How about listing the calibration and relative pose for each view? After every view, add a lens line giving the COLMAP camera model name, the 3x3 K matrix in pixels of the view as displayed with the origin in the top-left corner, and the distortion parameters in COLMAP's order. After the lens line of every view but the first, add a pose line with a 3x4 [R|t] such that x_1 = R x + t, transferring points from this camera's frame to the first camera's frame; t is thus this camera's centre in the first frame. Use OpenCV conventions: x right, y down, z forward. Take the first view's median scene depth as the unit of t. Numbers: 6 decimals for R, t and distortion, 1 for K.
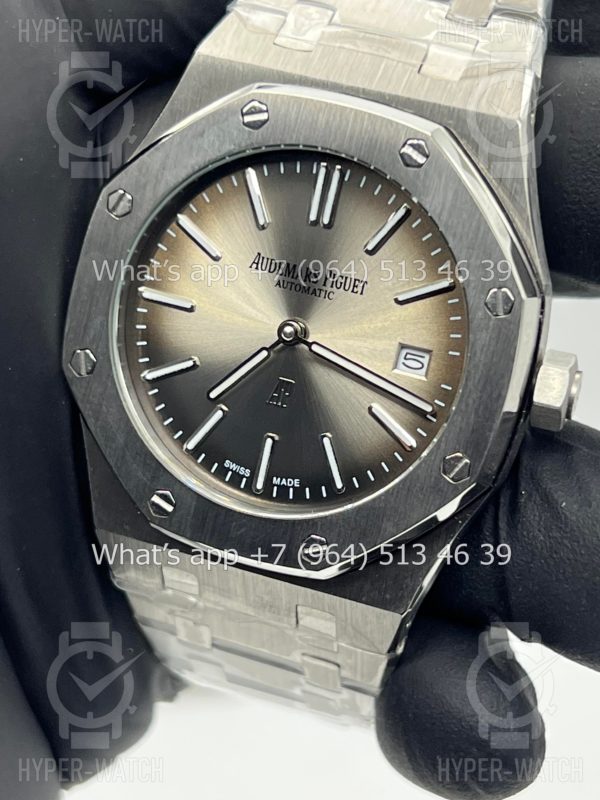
lens RADIAL K [[1906.1, 0, 298.9], [0, 1906.1, 430.5], [0, 0, 1]] dist [0.136745, 0.272104]
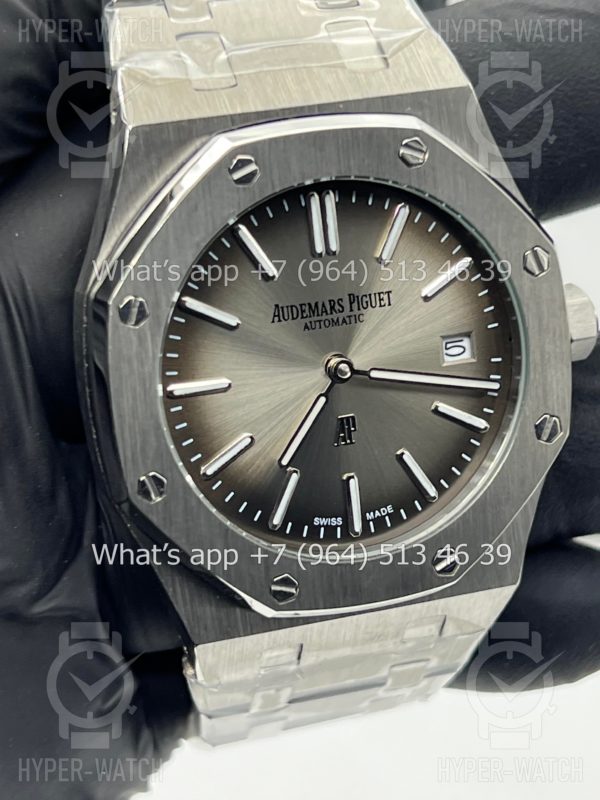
lens RADIAL K [[1873.2, 0, 300.0], [0, 1873.2, 400.0], [0, 0, 1]] dist [0.190117, 0.024977]
pose [[0.796604, -0.392093, 0.460092, -0.459216], [0.358555, 0.919242, 0.162581, -0.197121], [-0.486683, 0.035455, 0.872859, 0.185434]]
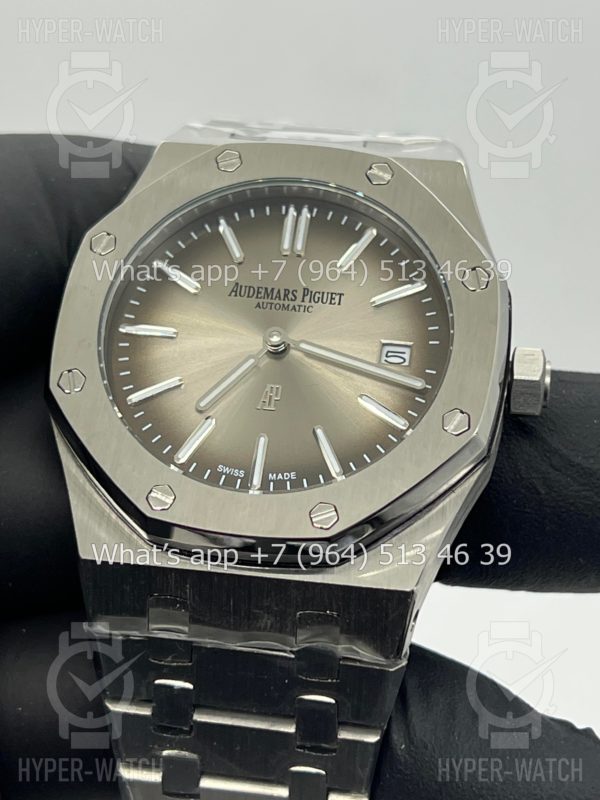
lens RADIAL K [[1906.1, 0, 298.9], [0, 1906.1, 430.5], [0, 0, 1]] dist [0.136745, 0.272104]
pose [[0.979059, -0.005427, 0.203506, -0.204264], [0.104607, 0.870992, -0.480031, 0.493487], [-0.174647, 0.491267, 0.853320, 0.128905]]
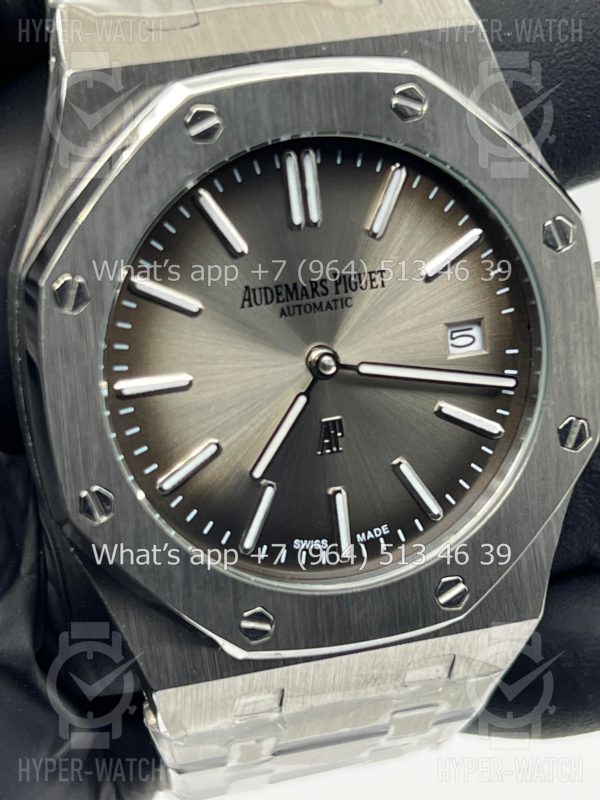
lens RADIAL K [[1873.2, 0, 300.0], [0, 1873.2, 400.0], [0, 0, 1]] dist [0.190117, 0.024977]
pose [[0.809969, -0.393314, 0.435034, -0.361635], [0.365333, 0.918654, 0.150358, -0.159152], [-0.458783, 0.037147, 0.887771, 0.300974]]
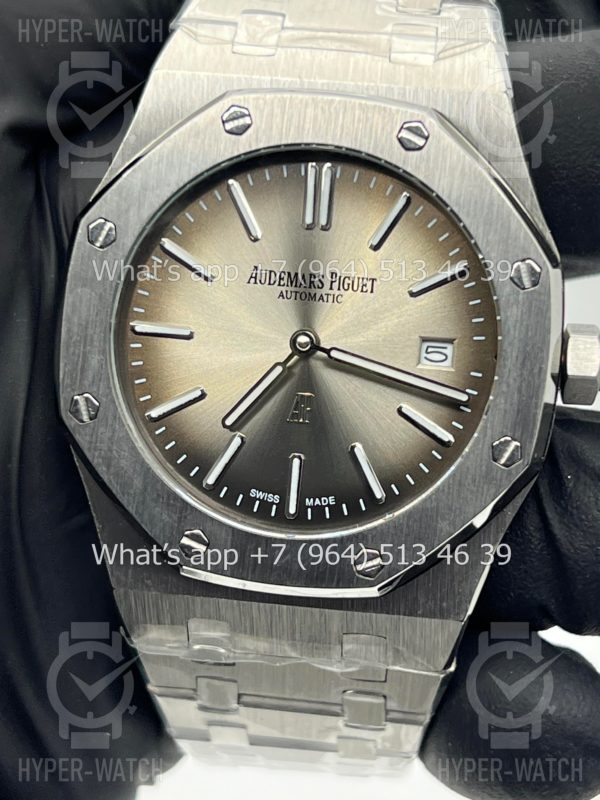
lens RADIAL K [[1906.1, 0, 298.9], [0, 1906.1, 430.5], [0, 0, 1]] dist [0.136745, 0.272104]
pose [[0.974171, -0.141759, 0.175770, -0.178554], [0.156692, 0.984861, -0.074141, 0.061007], [-0.162599, 0.099768, 0.981635, 0.075401]]
